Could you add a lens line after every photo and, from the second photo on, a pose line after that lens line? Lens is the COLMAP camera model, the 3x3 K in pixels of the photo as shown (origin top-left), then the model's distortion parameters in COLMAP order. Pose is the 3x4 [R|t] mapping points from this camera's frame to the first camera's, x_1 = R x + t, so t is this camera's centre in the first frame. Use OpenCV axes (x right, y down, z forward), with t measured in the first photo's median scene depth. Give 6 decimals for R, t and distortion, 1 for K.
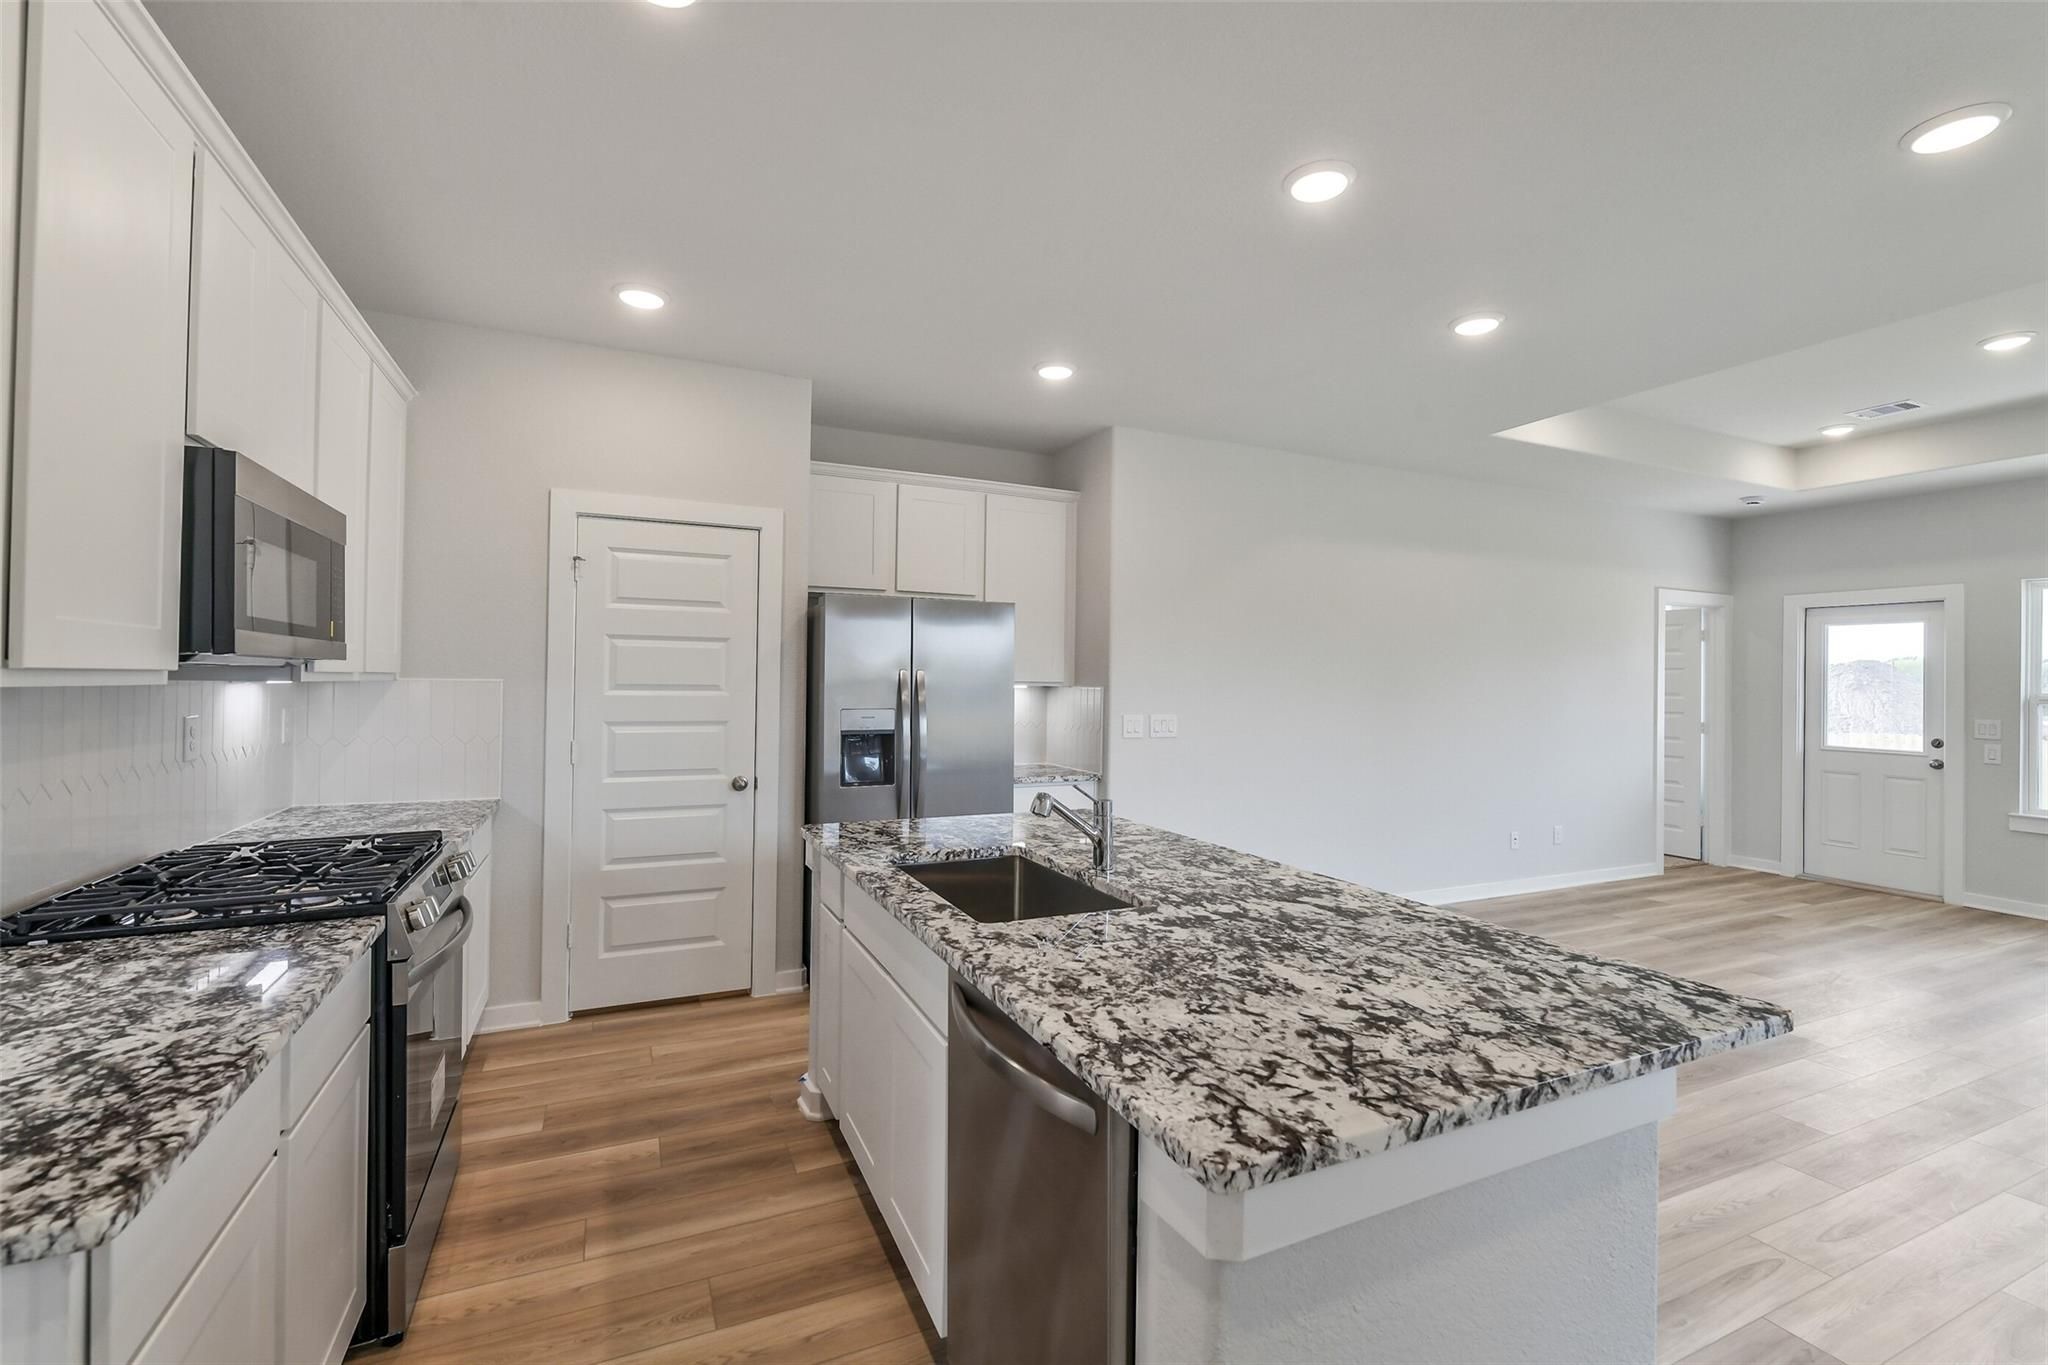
lens RADIAL K [[882.0, 0, 1019.4], [0, 882.0, 673.4], [0, 0, 1]] dist [-0.003278, -0.001097]
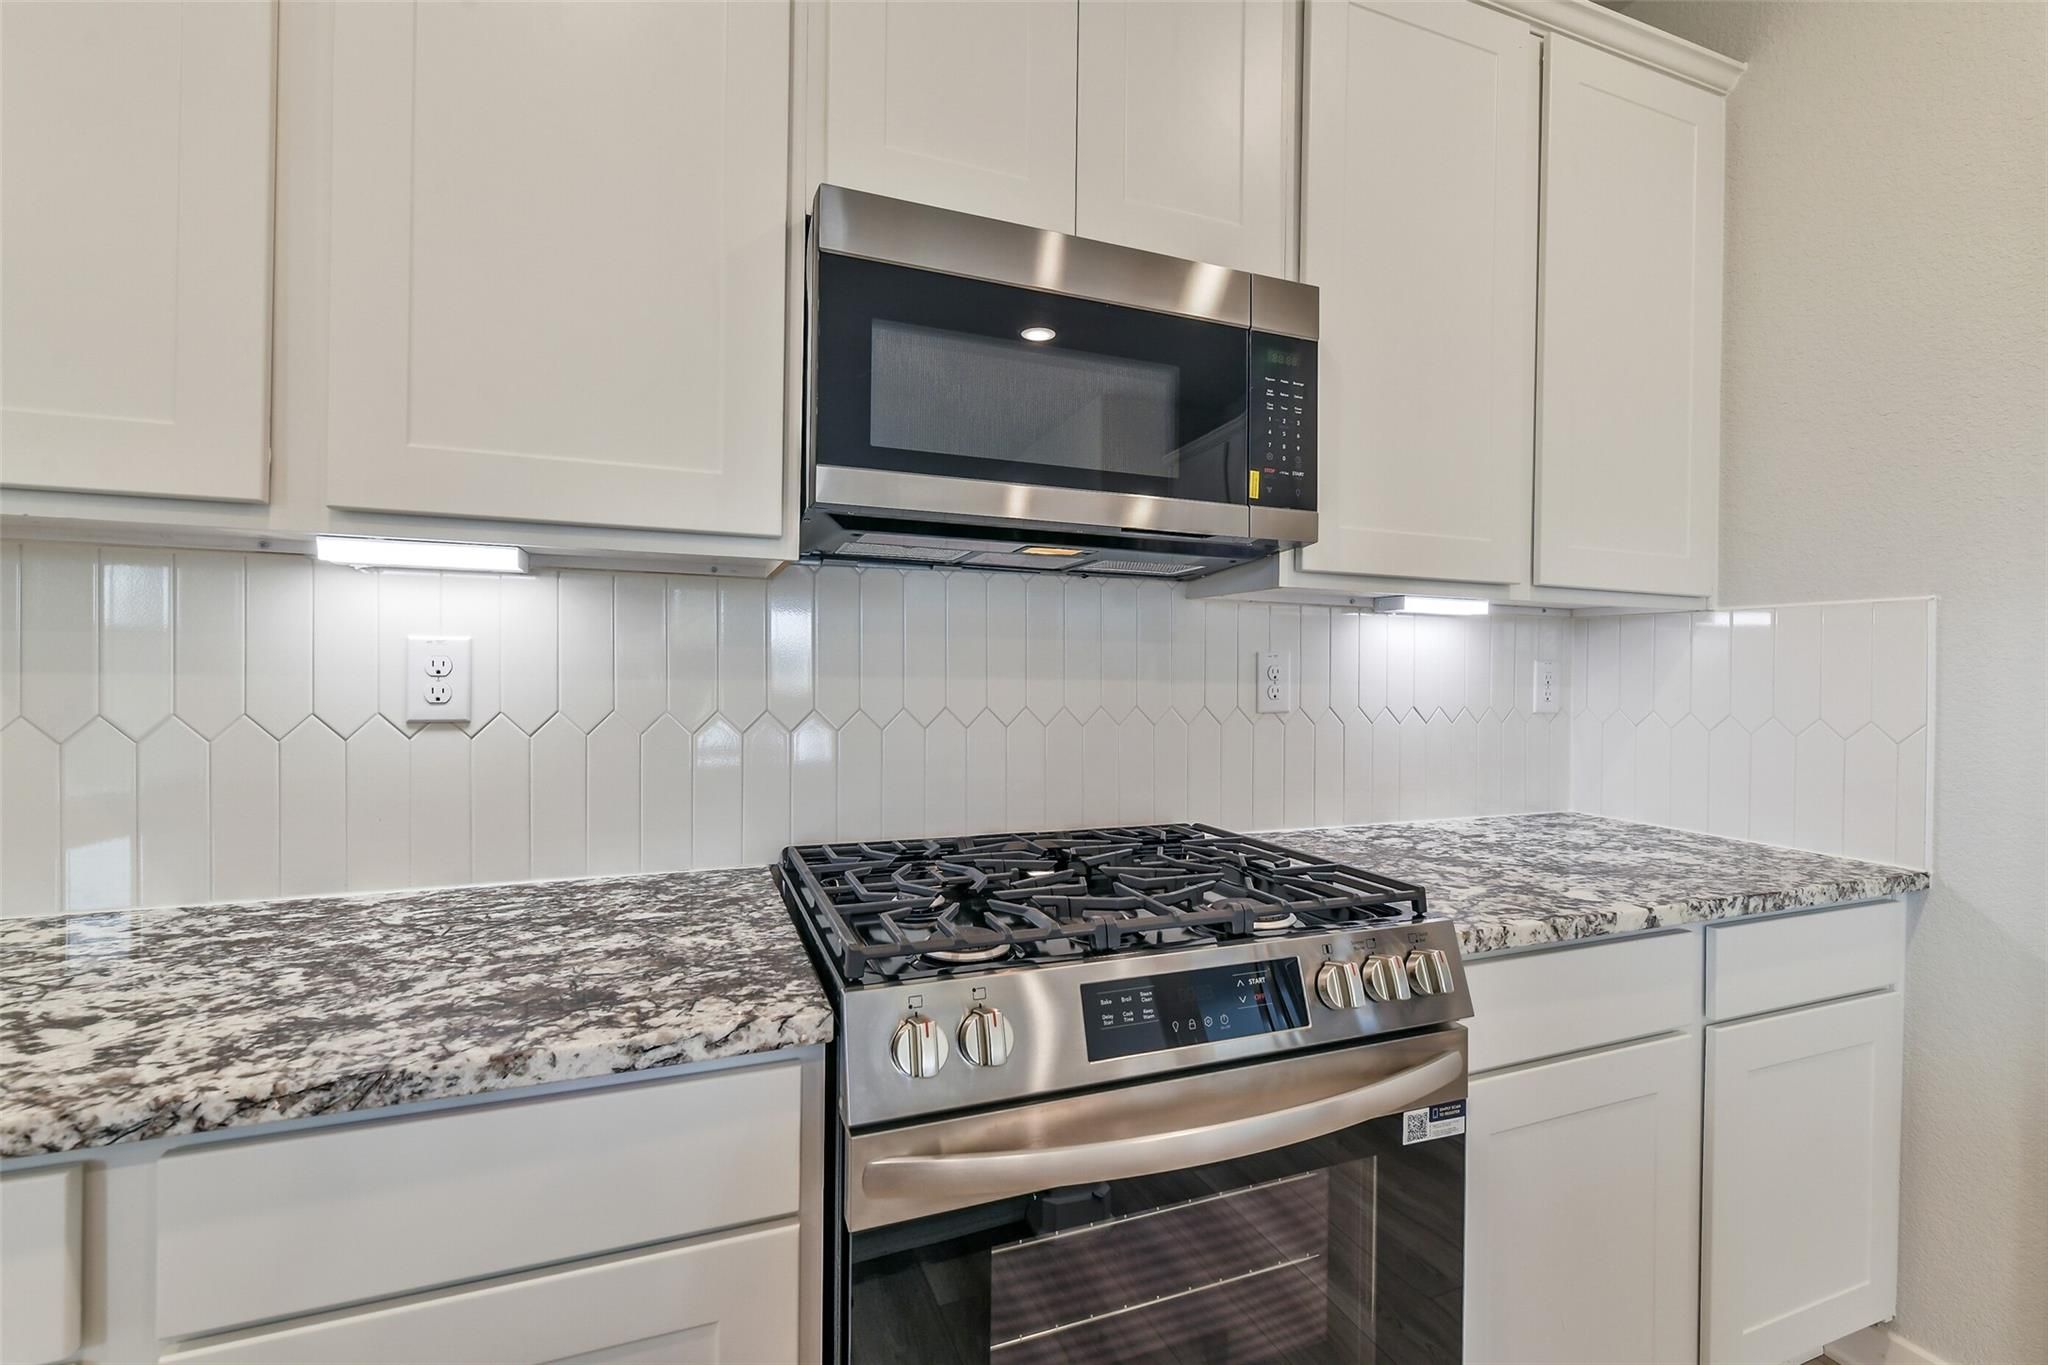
lens RADIAL K [[882.0, 0, 1023.8], [0, 882.0, 673.3], [0, 0, 1]] dist [-0.003278, -0.001097]
pose [[-0.059339, -0.005280, -0.998224, -0.370143], [-0.003305, 0.999982, -0.005093, 0.139944], [0.998232, 0.002997, -0.059355, 1.660981]]
